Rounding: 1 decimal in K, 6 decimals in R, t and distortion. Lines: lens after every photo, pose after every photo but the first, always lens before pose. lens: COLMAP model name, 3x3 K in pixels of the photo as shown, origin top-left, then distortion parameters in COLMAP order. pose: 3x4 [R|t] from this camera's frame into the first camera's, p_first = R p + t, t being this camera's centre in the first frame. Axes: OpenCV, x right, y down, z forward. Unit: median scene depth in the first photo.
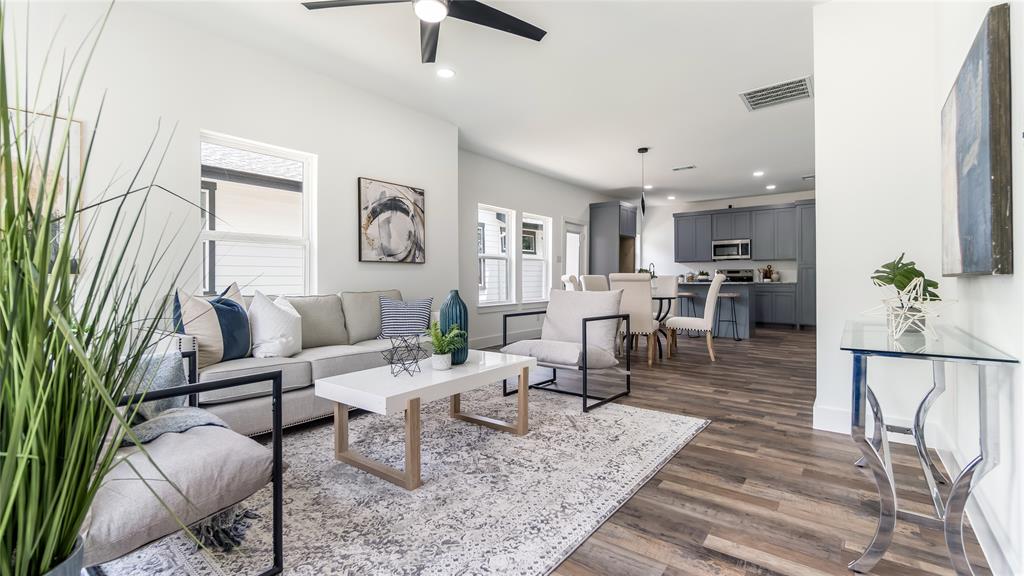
lens RADIAL K [[446.1, 0, 510.7], [0, 446.1, 282.4], [0, 0, 1]] dist [-0.000012, -0.000013]
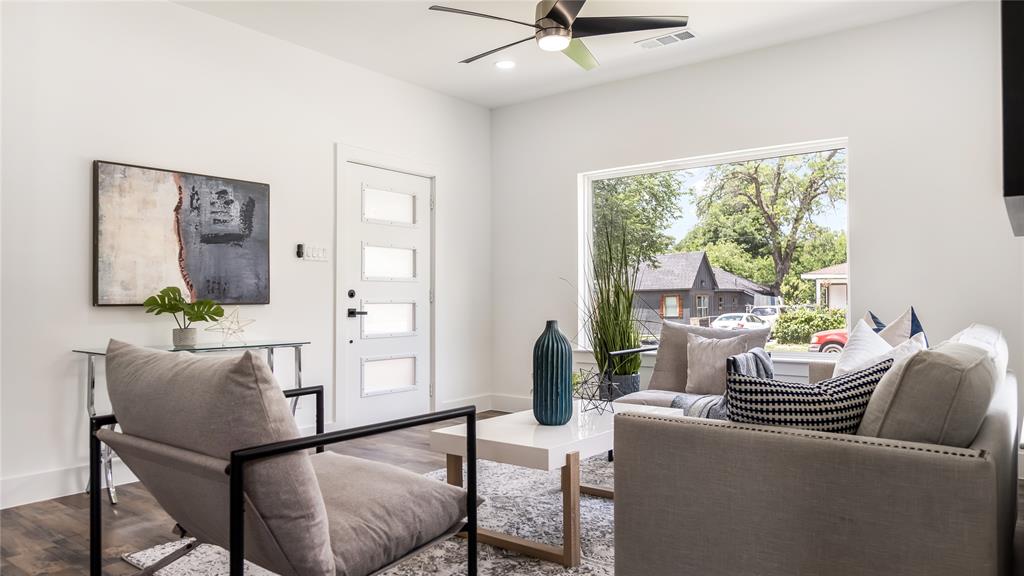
lens RADIAL K [[659.4, 0, 512.9], [0, 659.4, 292.0], [0, 0, 1]] dist [-0.010546, -0.000563]
pose [[-0.999996, 0.001362, -0.002351, -0.064292], [0.001388, 0.999938, -0.011068, -0.017611], [0.002336, -0.011071, -0.999936, 2.190146]]
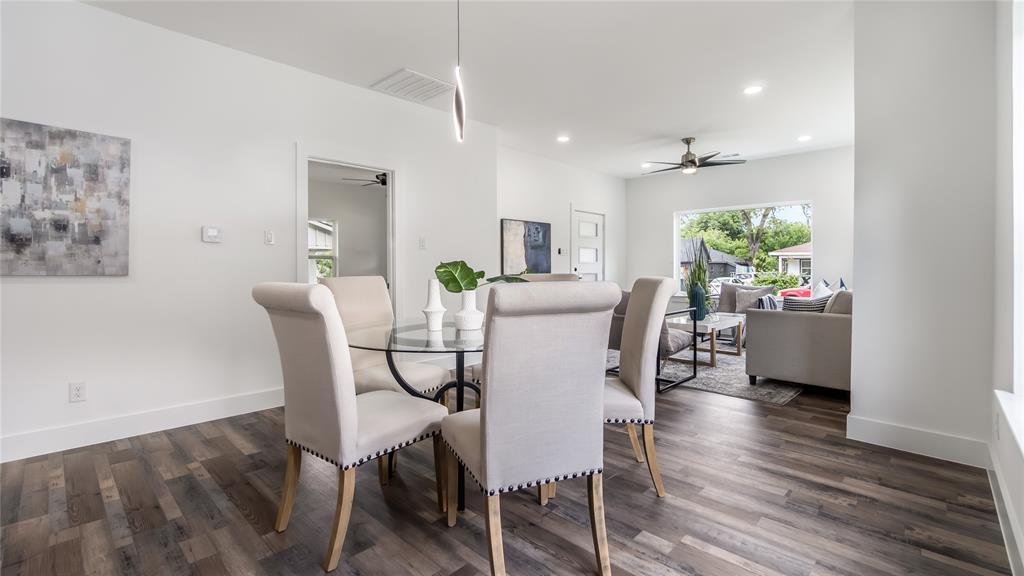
lens RADIAL K [[446.1, 0, 513.9], [0, 446.1, 270.1], [0, 0, 1]] dist [-0.000012, -0.000013]
pose [[-0.995721, 0.000406, 0.092409, 0.540299], [0.001049, 0.999976, 0.006907, -0.051617], [-0.092404, 0.006974, -0.995697, 3.221686]]
